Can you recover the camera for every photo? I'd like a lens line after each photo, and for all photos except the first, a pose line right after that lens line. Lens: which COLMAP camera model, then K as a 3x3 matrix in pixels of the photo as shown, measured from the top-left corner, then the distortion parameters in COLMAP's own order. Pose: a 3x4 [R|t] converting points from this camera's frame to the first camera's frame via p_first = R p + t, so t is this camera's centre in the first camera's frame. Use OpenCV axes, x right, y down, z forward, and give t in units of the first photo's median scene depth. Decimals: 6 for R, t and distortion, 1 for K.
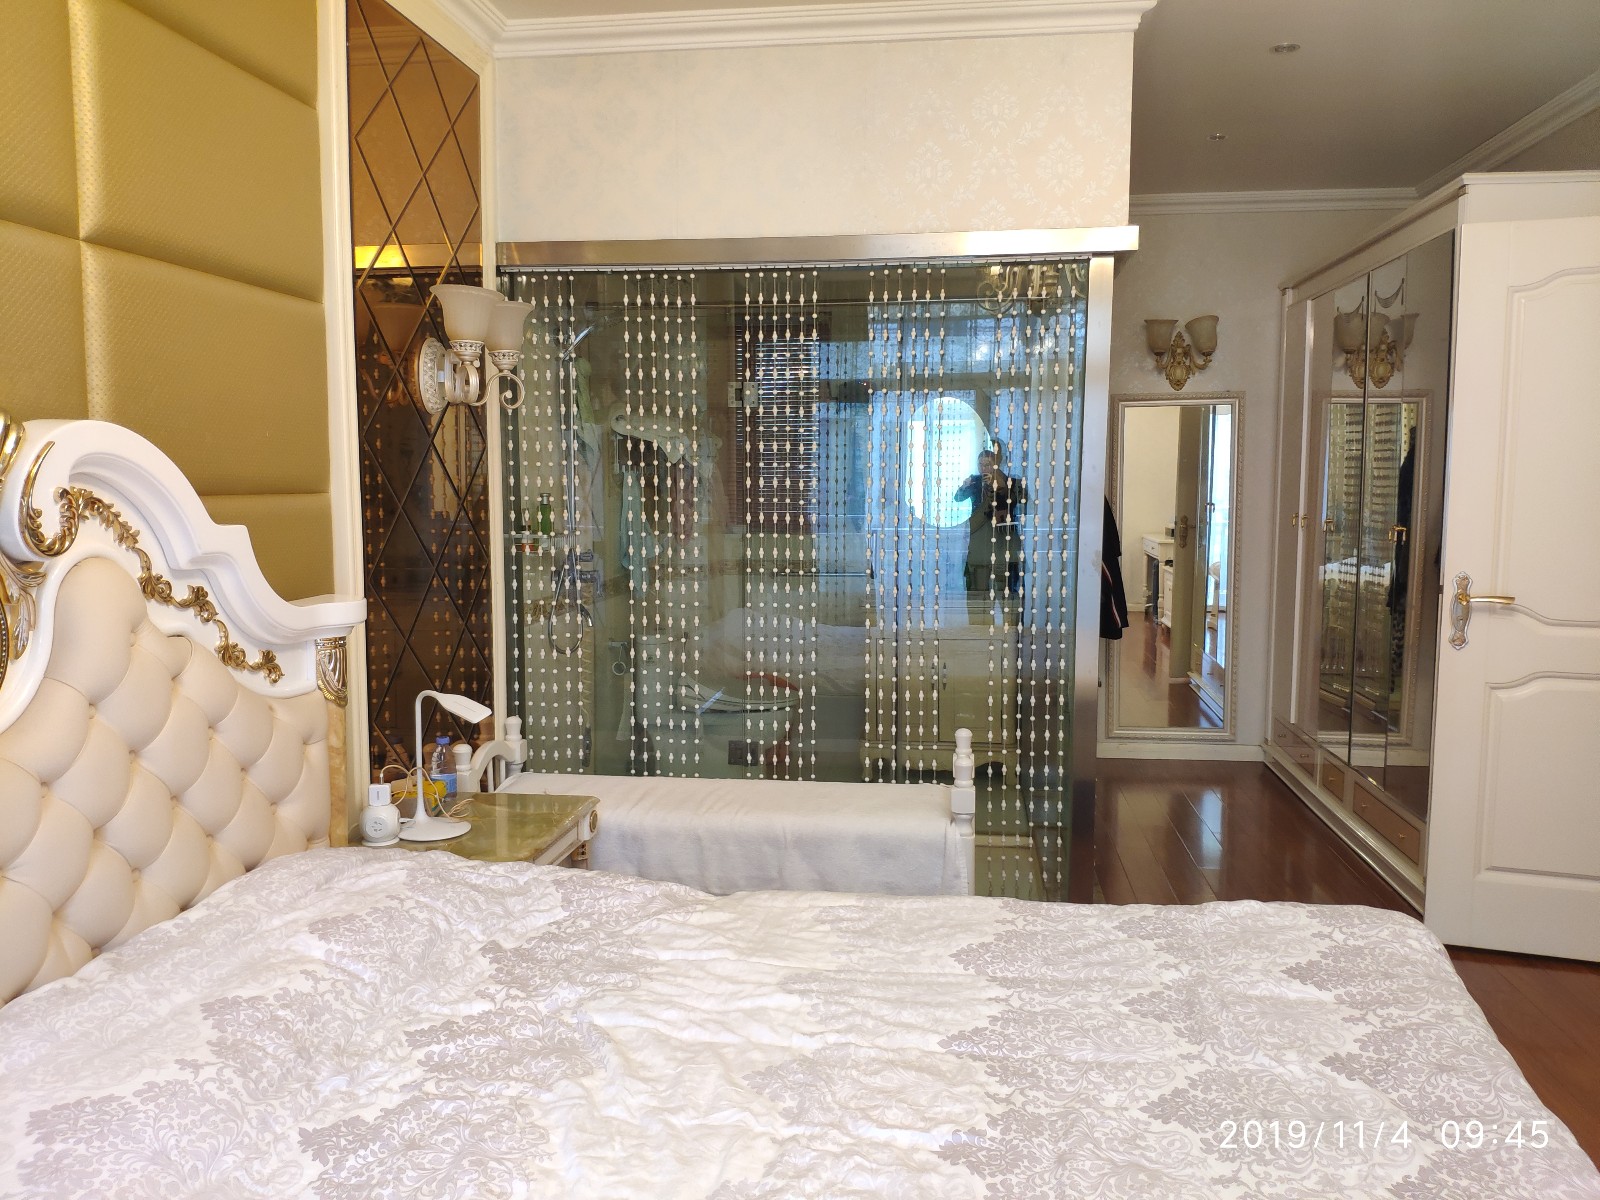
lens RADIAL K [[1256.8, 0, 798.3], [0, 1256.8, 601.8], [0, 0, 1]] dist [0.079949, -0.096983]
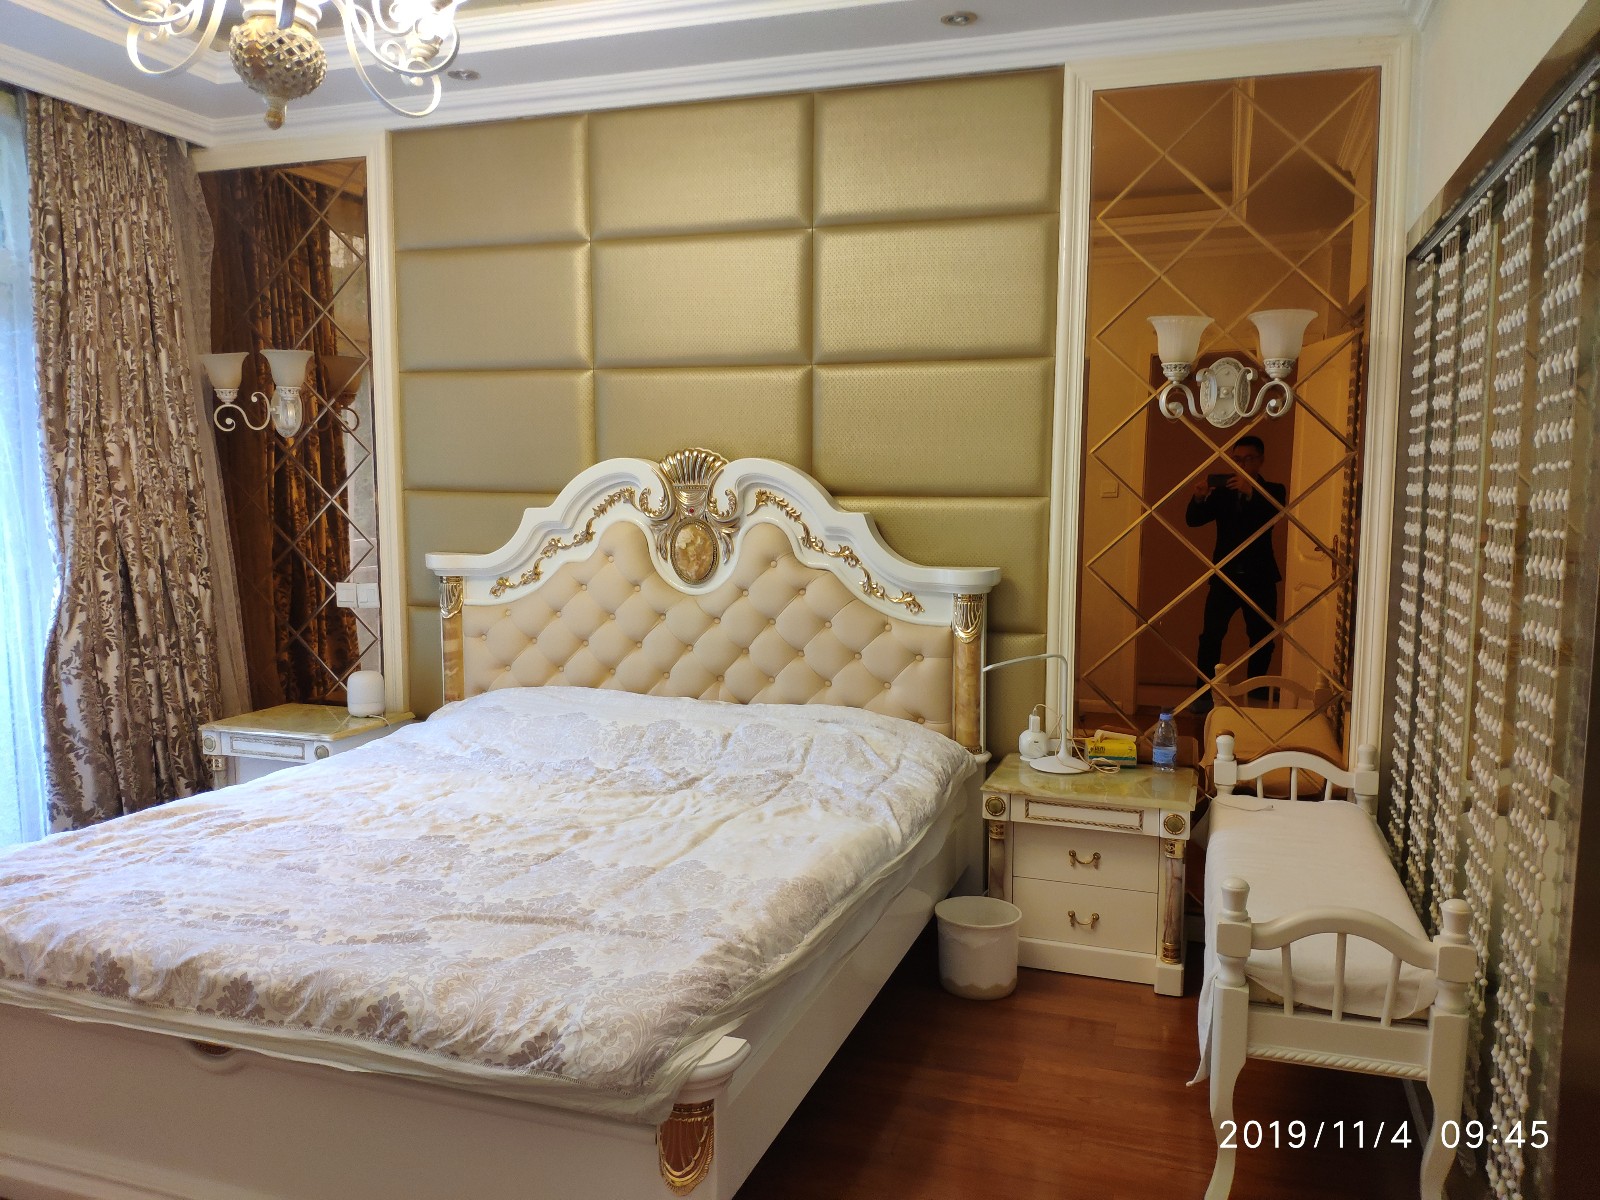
lens RADIAL K [[1256.8, 0, 798.5], [0, 1256.8, 600.6], [0, 0, 1]] dist [0.079949, -0.096983]
pose [[-0.185888, 0.098849, -0.977586, 1.394769], [-0.095358, 0.988415, 0.118077, -0.151639], [0.977933, 0.115170, -0.174309, 1.354166]]
